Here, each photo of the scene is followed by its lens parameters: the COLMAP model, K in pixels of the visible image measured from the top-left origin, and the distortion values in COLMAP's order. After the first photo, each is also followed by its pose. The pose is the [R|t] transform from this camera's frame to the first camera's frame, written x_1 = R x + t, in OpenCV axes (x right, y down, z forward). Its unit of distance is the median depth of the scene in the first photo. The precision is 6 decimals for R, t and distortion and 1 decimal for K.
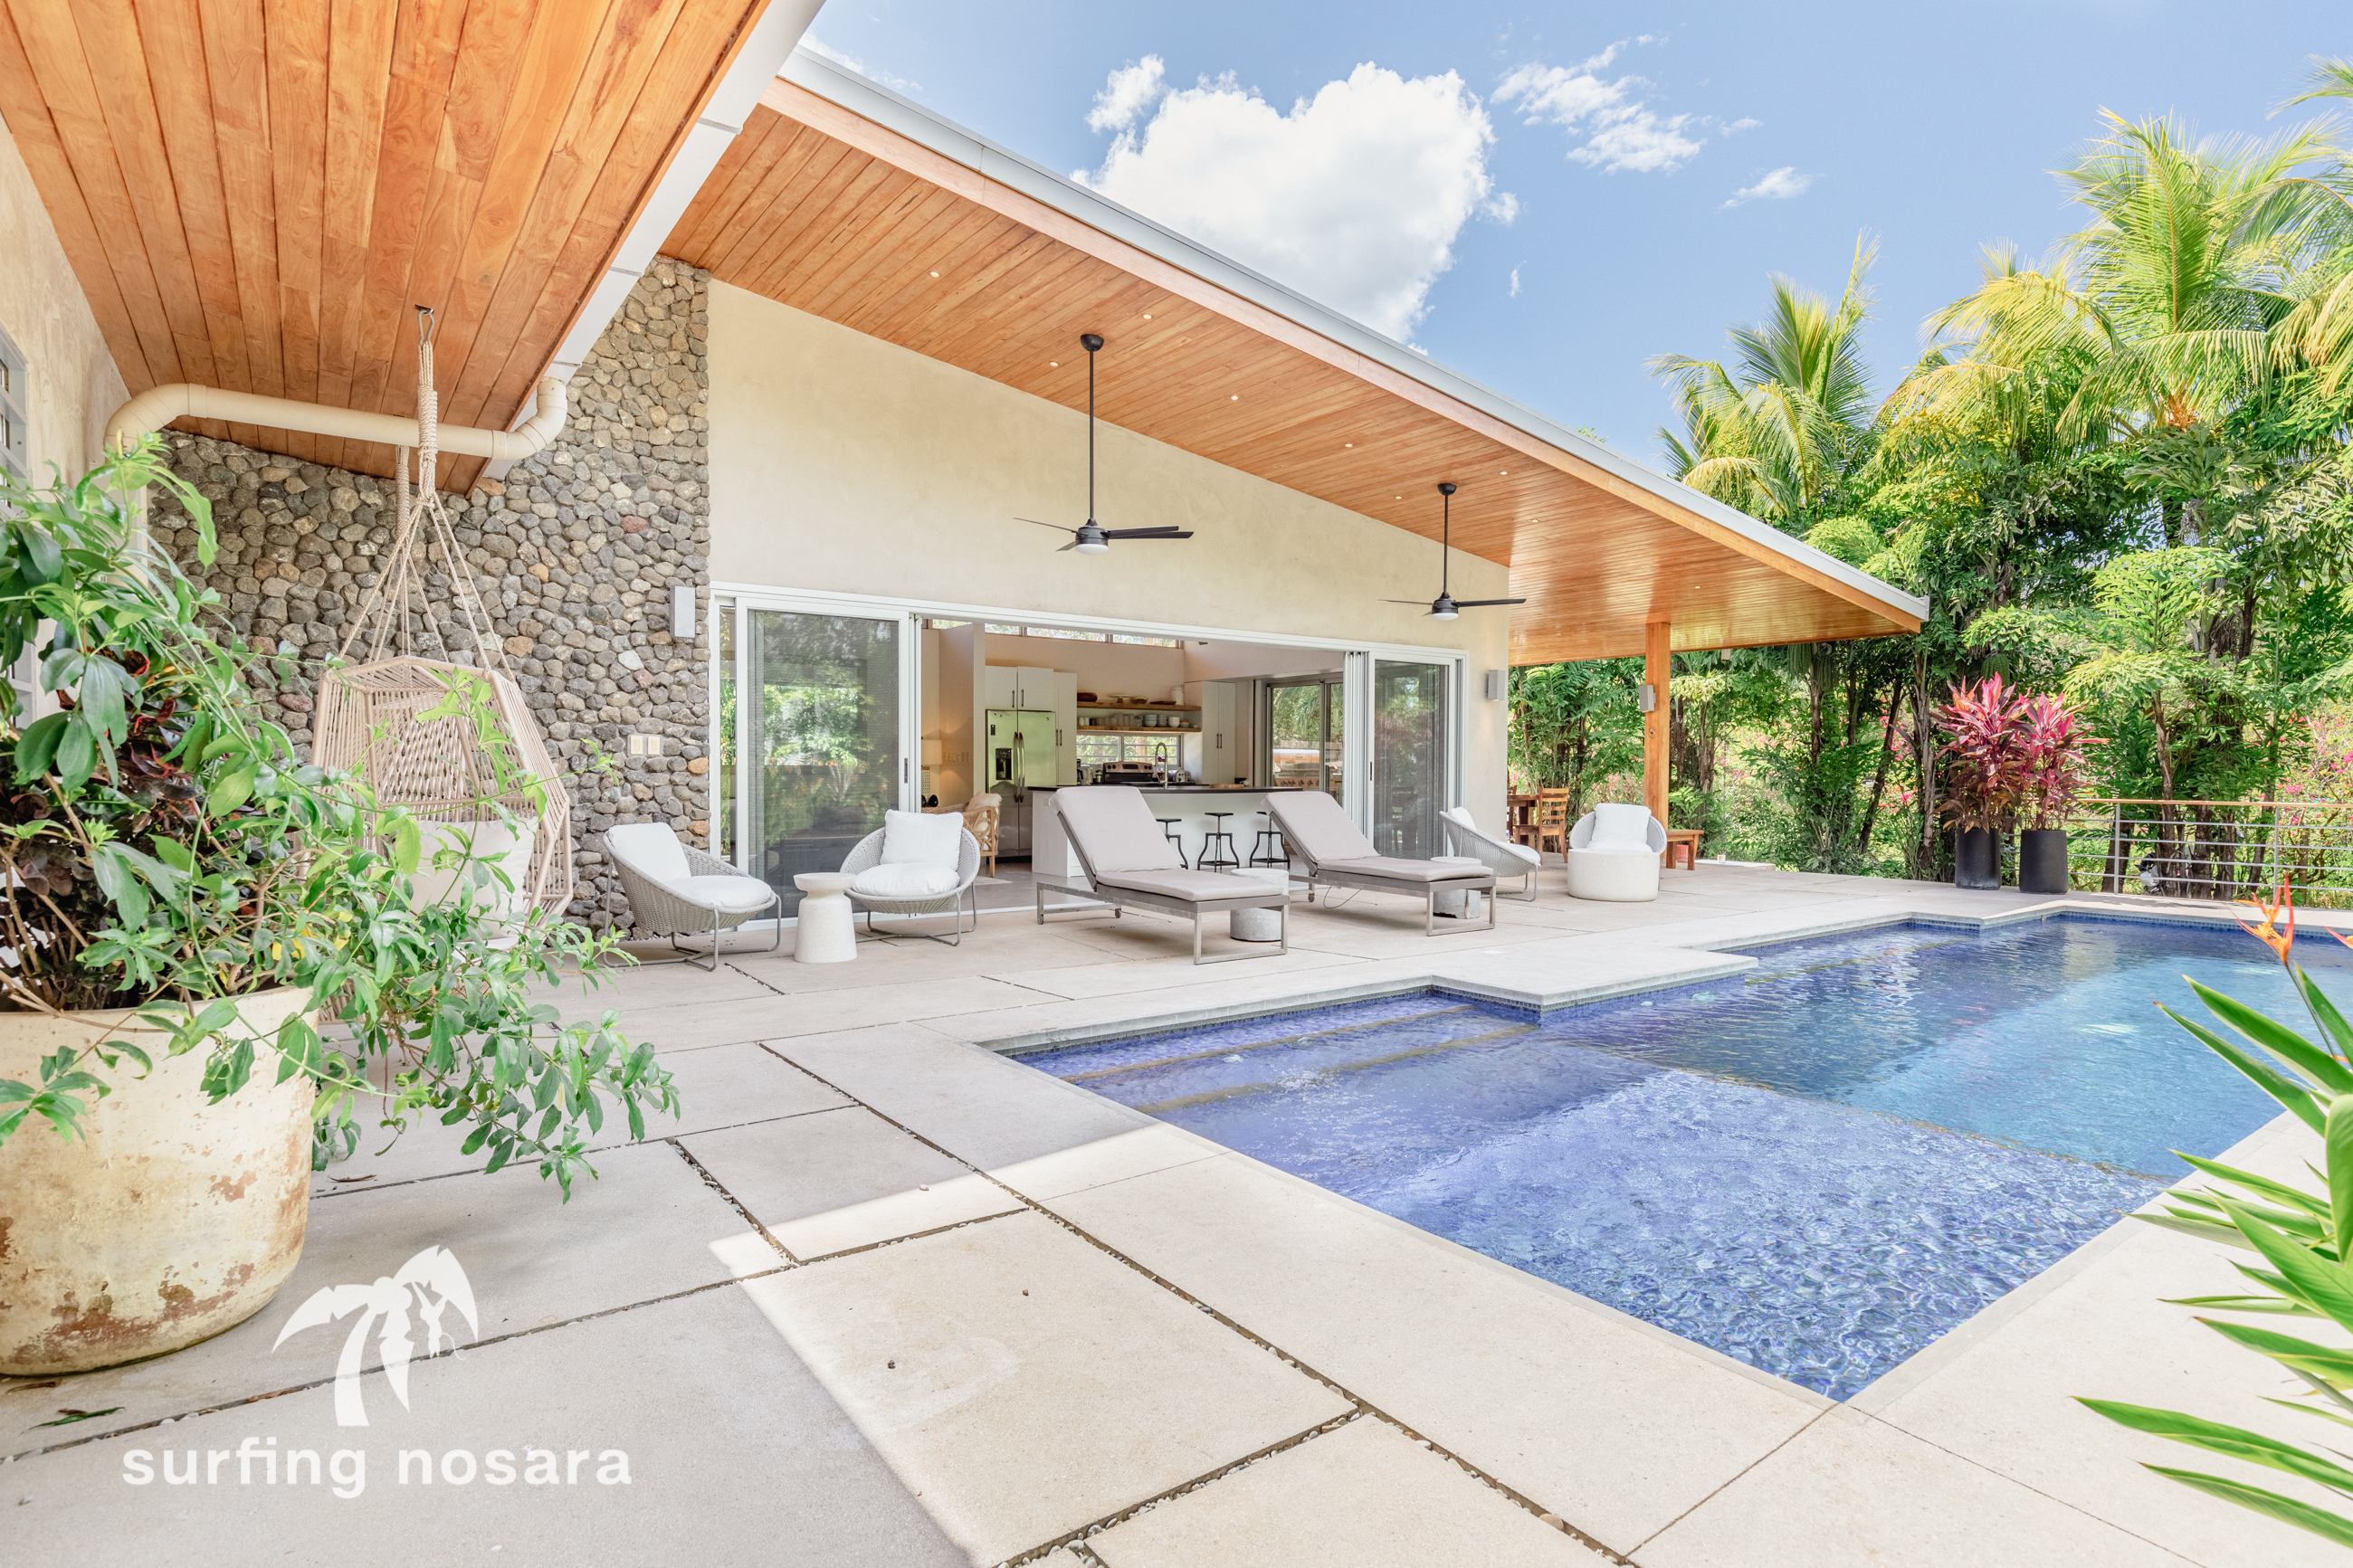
lens RADIAL K [[1190.3, 0, 1177.9], [0, 1190.3, 780.1], [0, 0, 1]] dist [-0.001904, -0.000058]
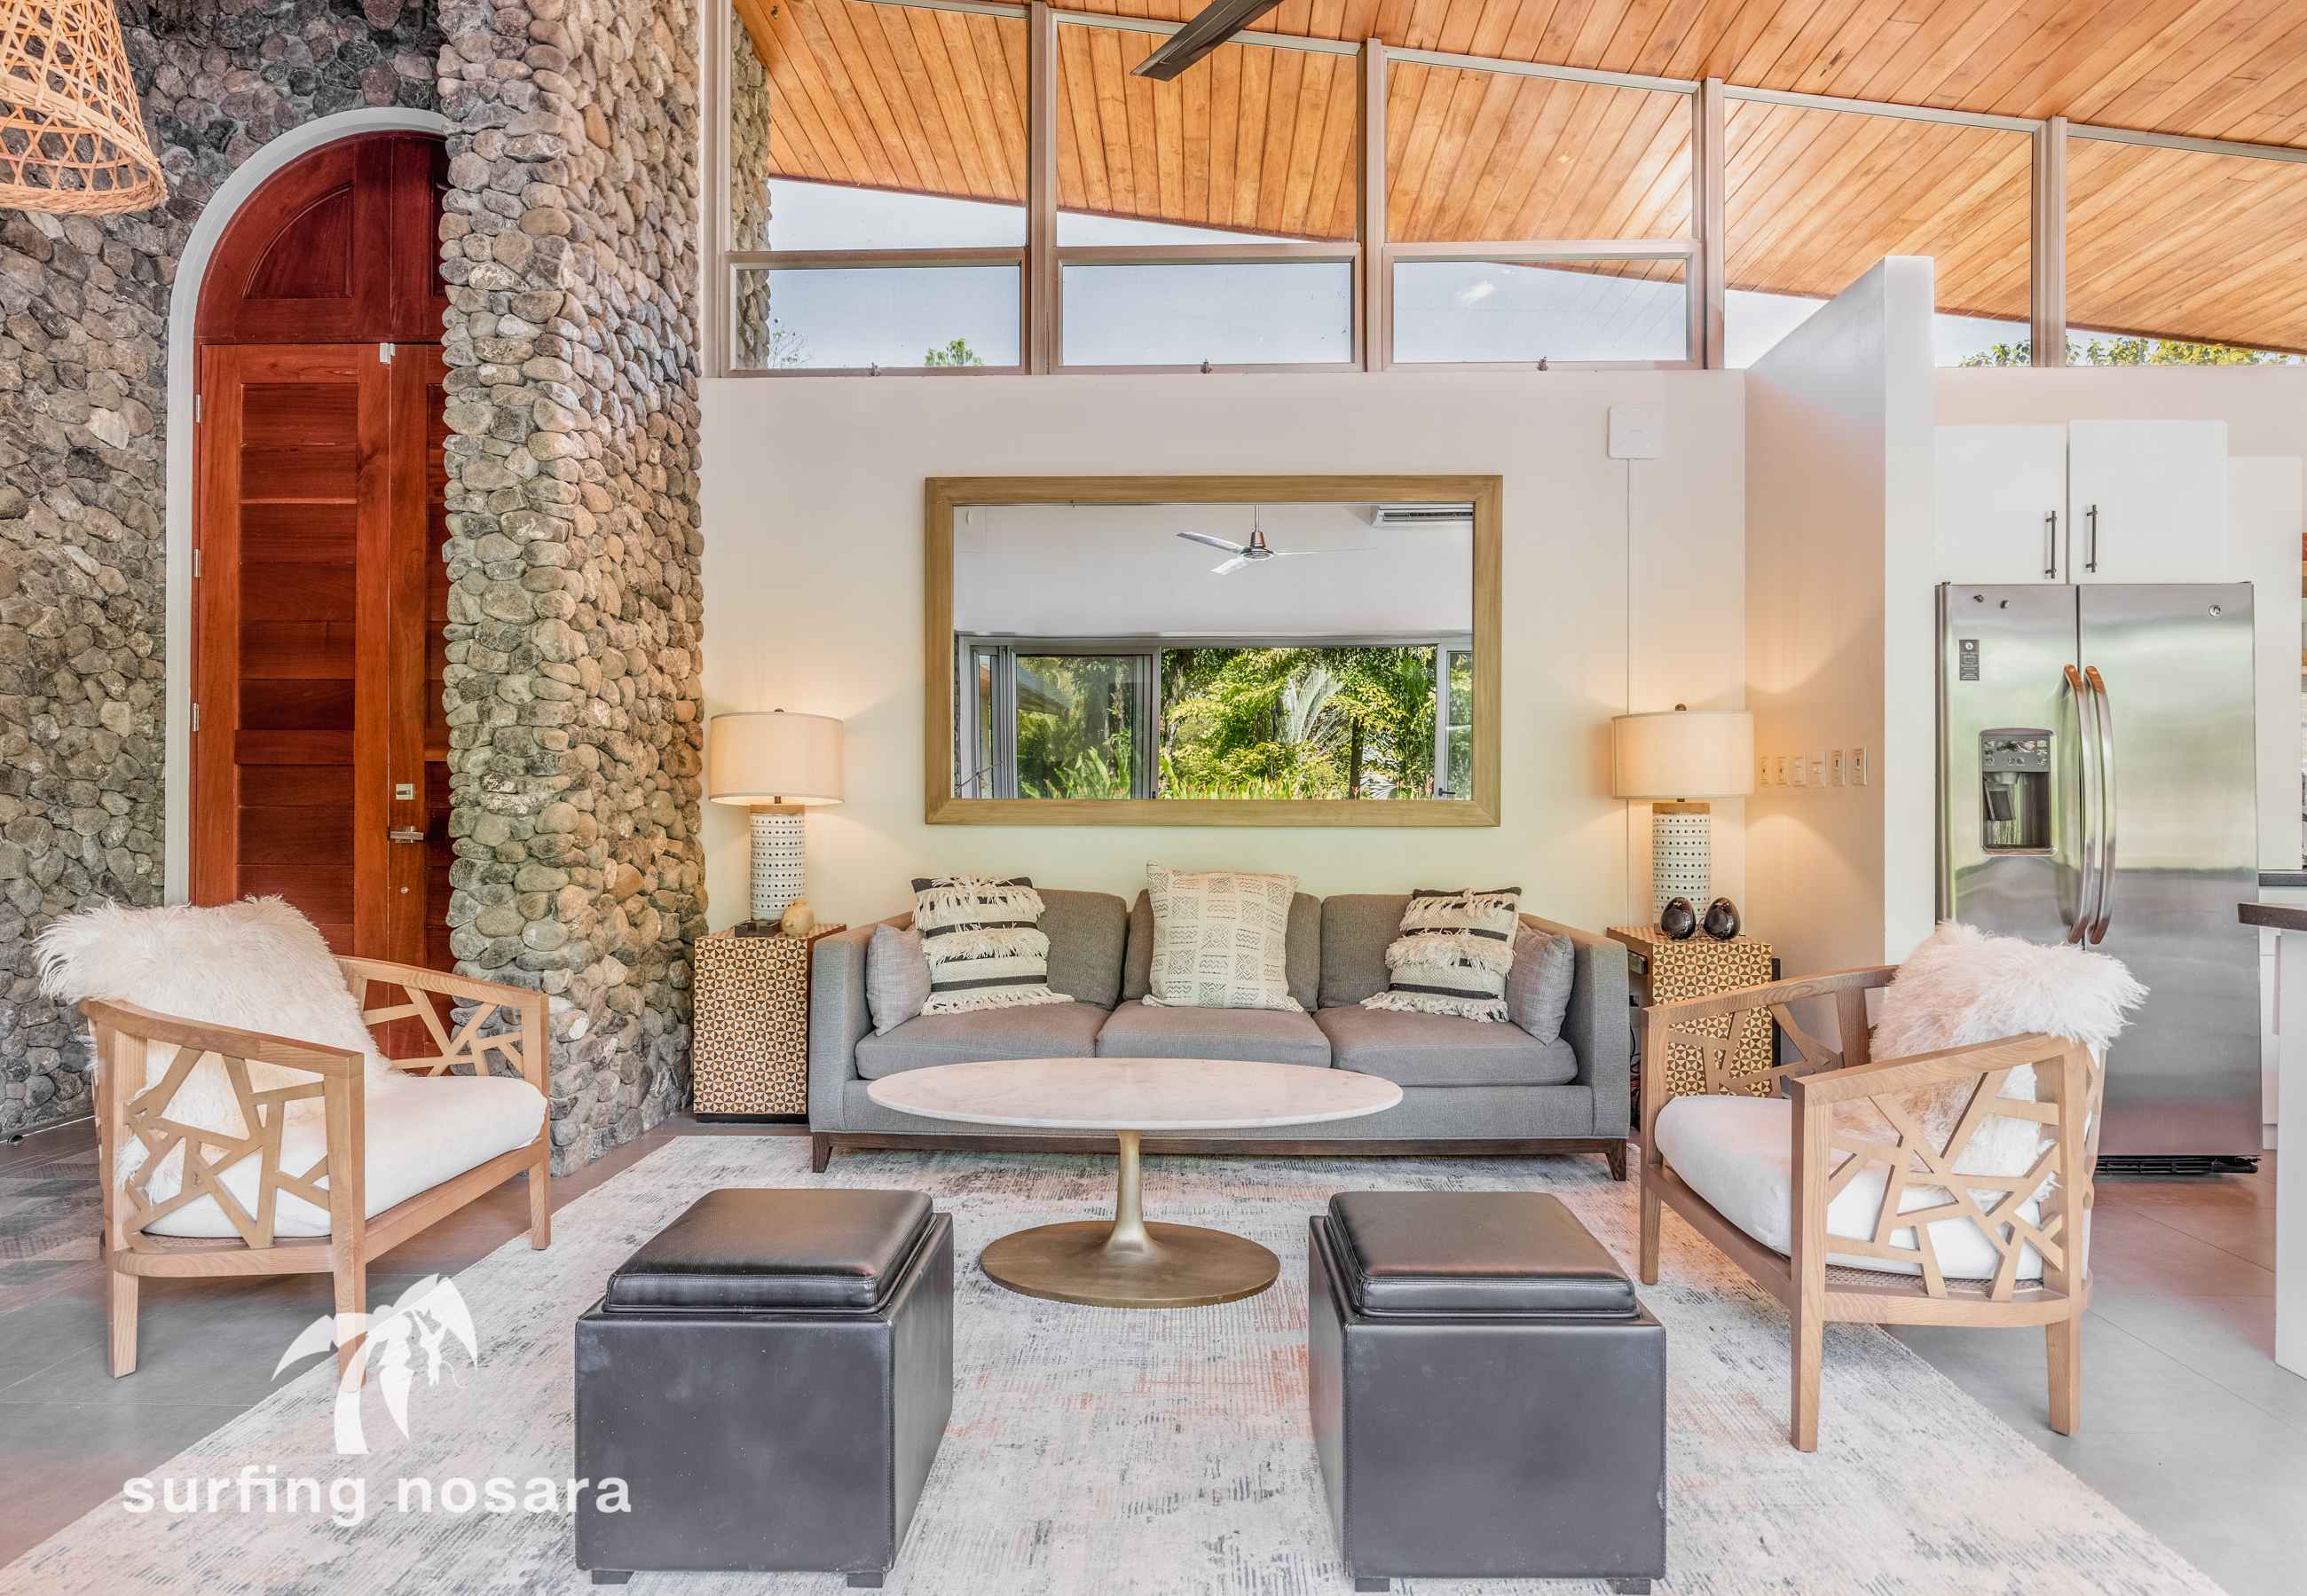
lens RADIAL K [[1192.5, 0, 1164.0], [0, 1192.5, 800.6], [0, 0, 1]] dist [-0.002318, -0.000823]
pose [[0.785747, -0.007211, -0.618506, -0.131826], [-0.002748, 0.999881, -0.015148, -0.006923], [0.618542, 0.013602, 0.785634, 0.683410]]
